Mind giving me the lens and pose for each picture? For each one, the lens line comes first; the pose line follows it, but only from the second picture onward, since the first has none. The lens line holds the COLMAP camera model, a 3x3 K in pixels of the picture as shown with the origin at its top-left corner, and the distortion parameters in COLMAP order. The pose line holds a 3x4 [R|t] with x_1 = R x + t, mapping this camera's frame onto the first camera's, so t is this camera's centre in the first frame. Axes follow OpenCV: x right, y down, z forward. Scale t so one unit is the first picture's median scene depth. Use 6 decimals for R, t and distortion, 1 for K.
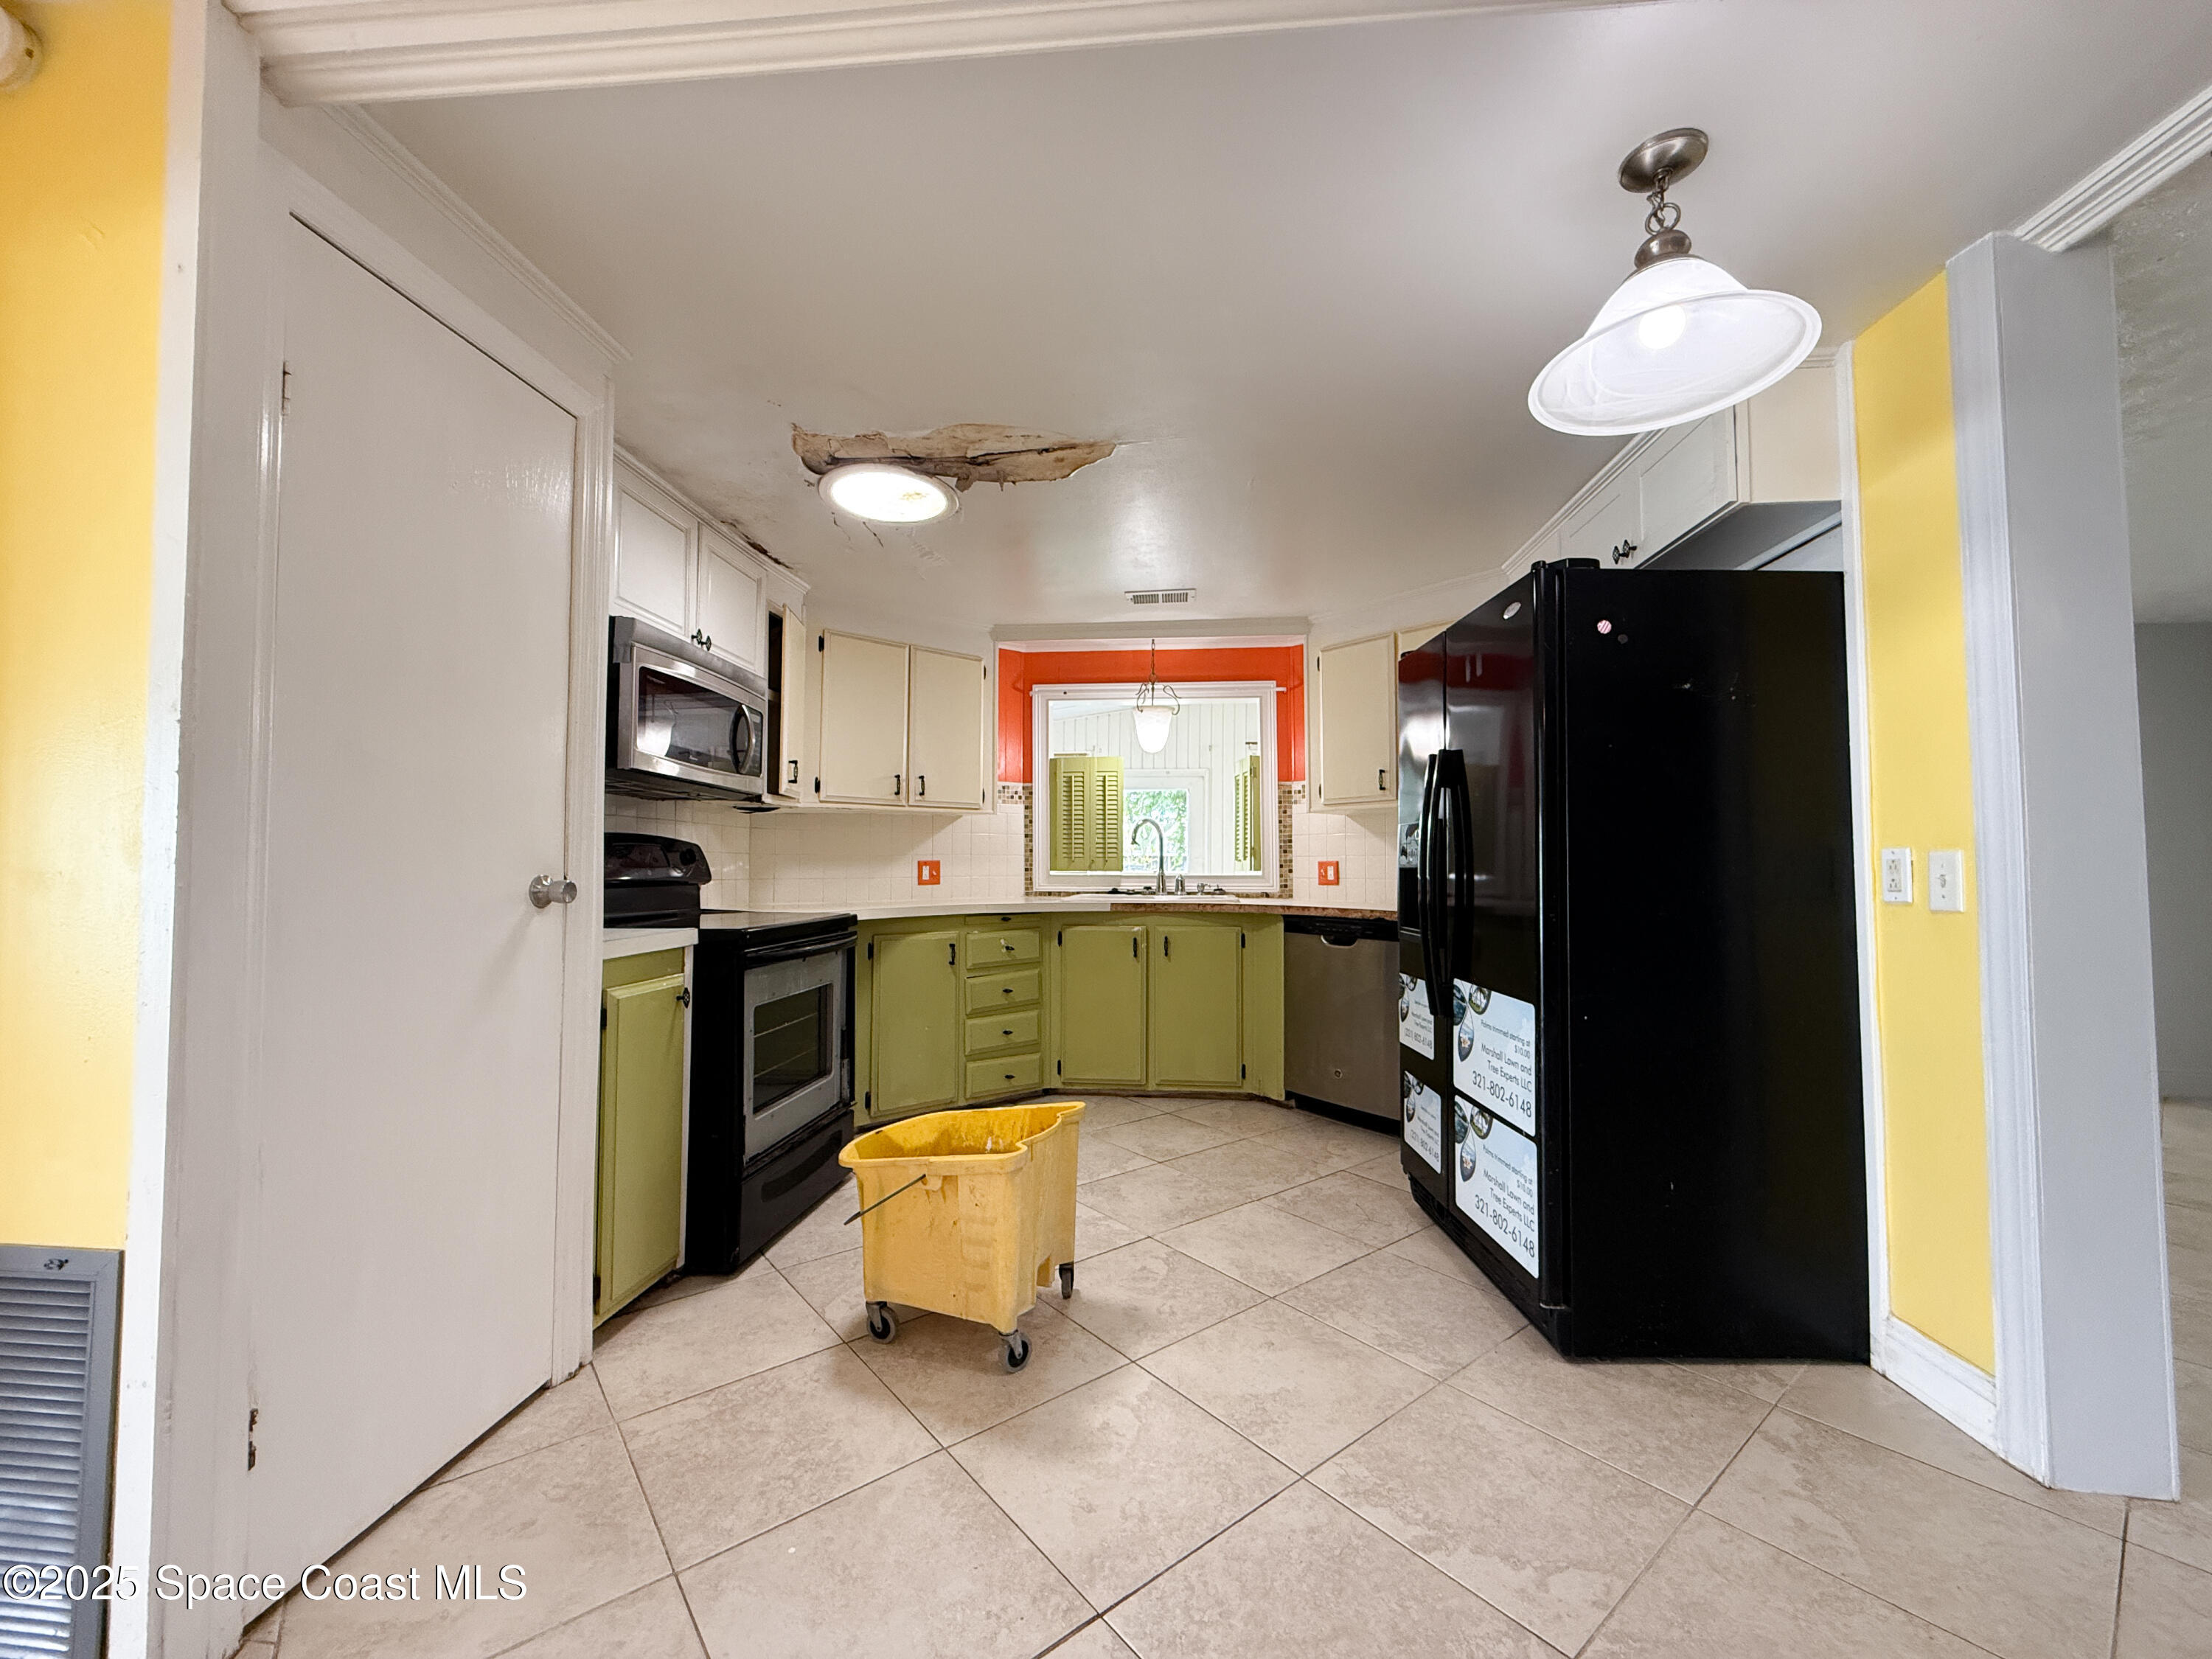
lens RADIAL K [[880.3, 0, 1109.8], [0, 880.3, 832.9], [0, 0, 1]] dist [0.000692, -0.000016]
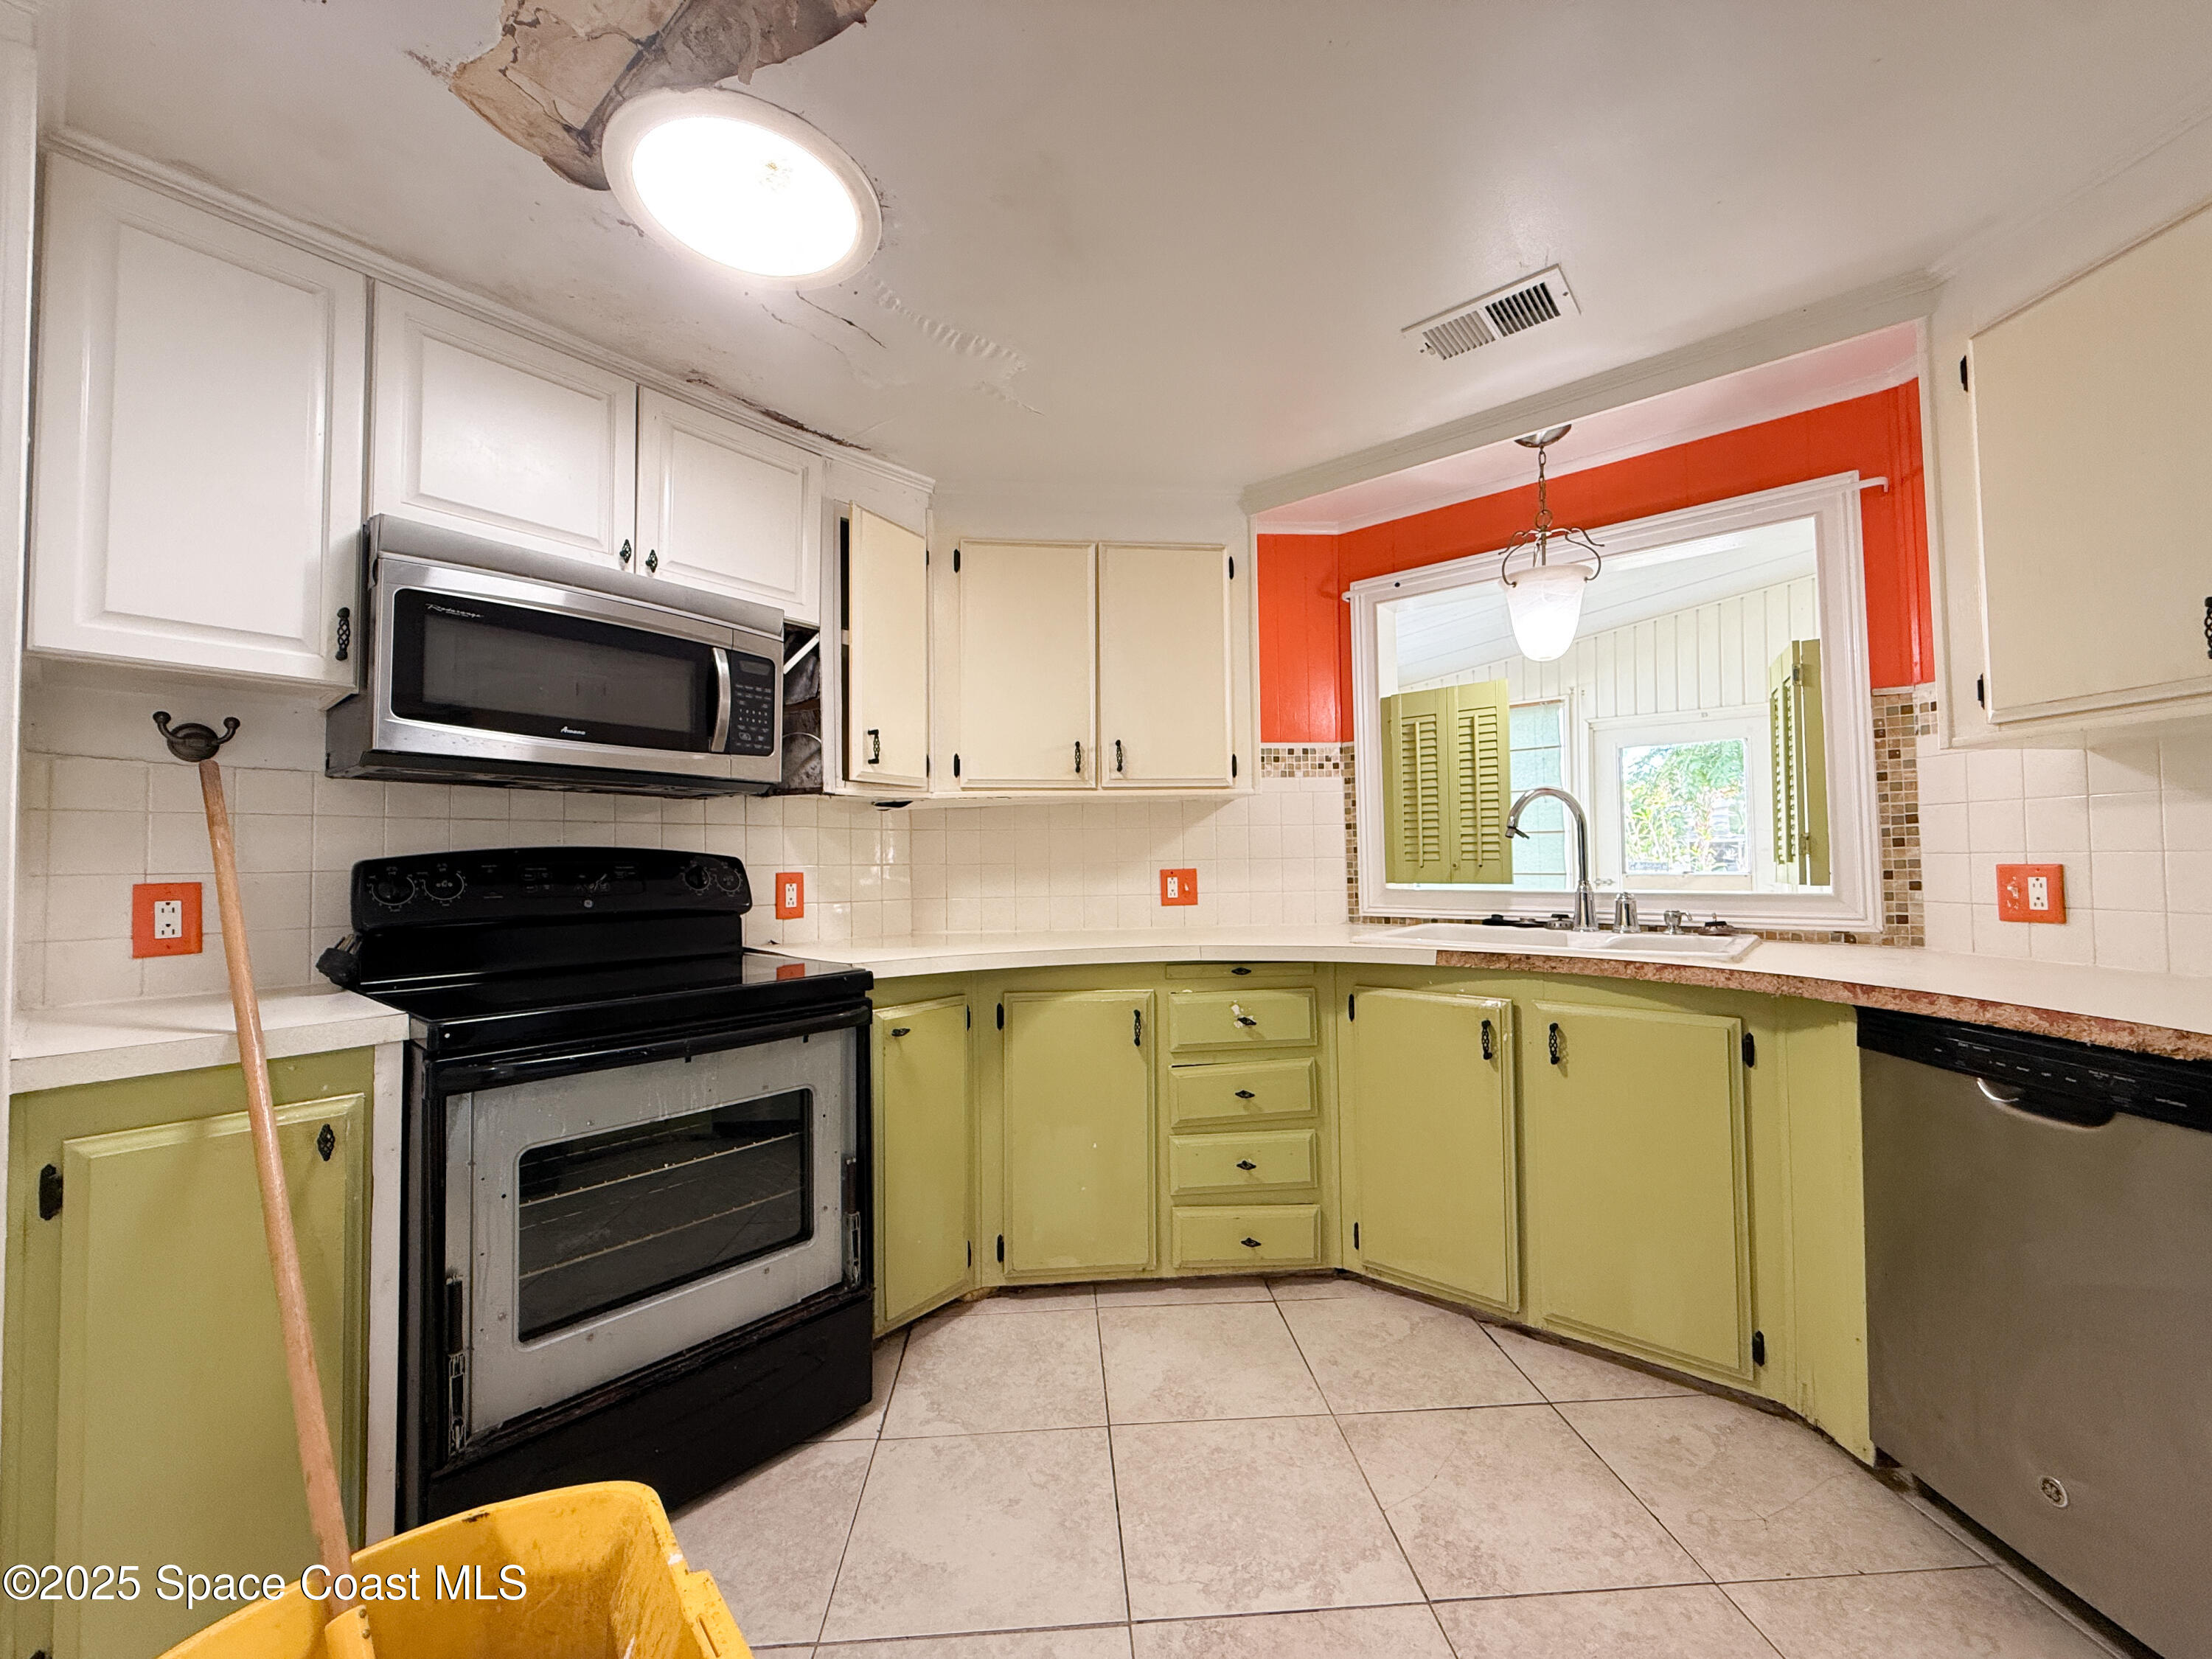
lens RADIAL K [[880.3, 0, 1103.6], [0, 880.3, 833.2], [0, 0, 1]] dist [0.000692, -0.000016]
pose [[0.817758, -0.029278, -0.574816, 0.172226], [0.034962, 0.999388, -0.001164, 0.003966], [0.574499, -0.019144, 0.818282, 0.543756]]
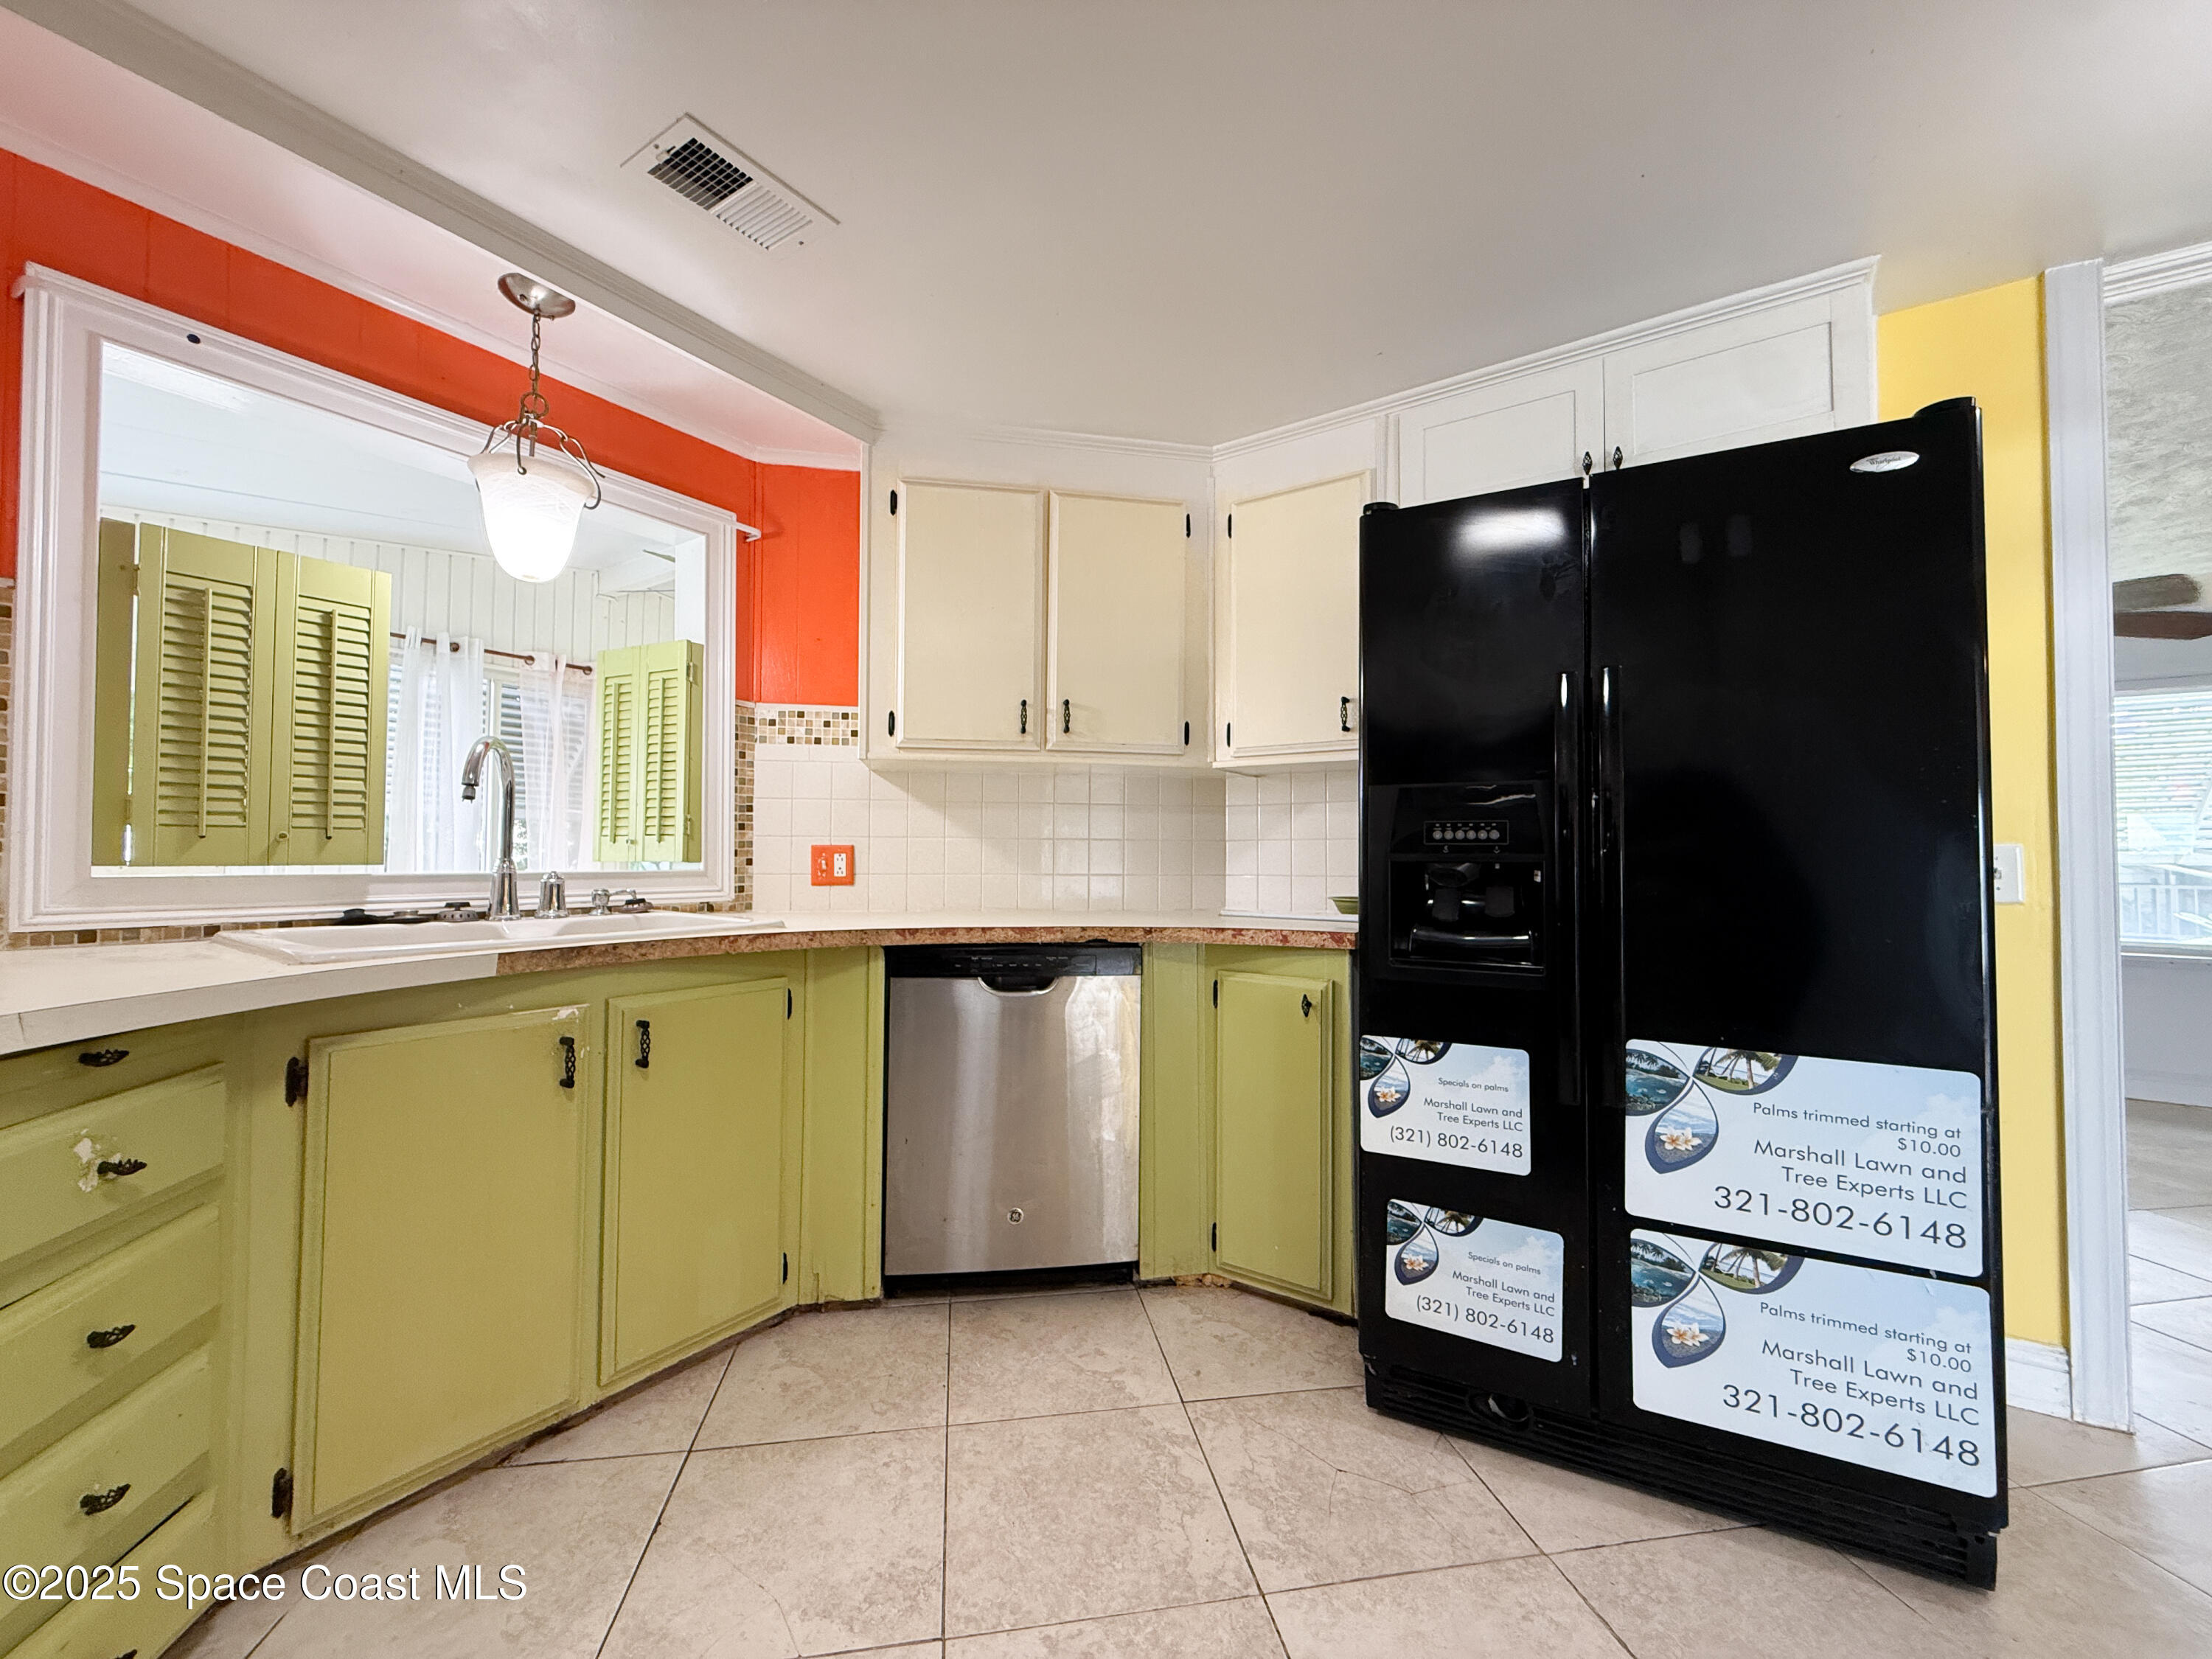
lens RADIAL K [[880.3, 0, 1106.8], [0, 880.3, 829.7], [0, 0, 1]] dist [0.000692, -0.000016]
pose [[0.489547, 0.025868, 0.871593, -0.233843], [-0.037418, 0.999262, -0.008641, 0.026340], [-0.871173, -0.028383, 0.490154, 0.721234]]
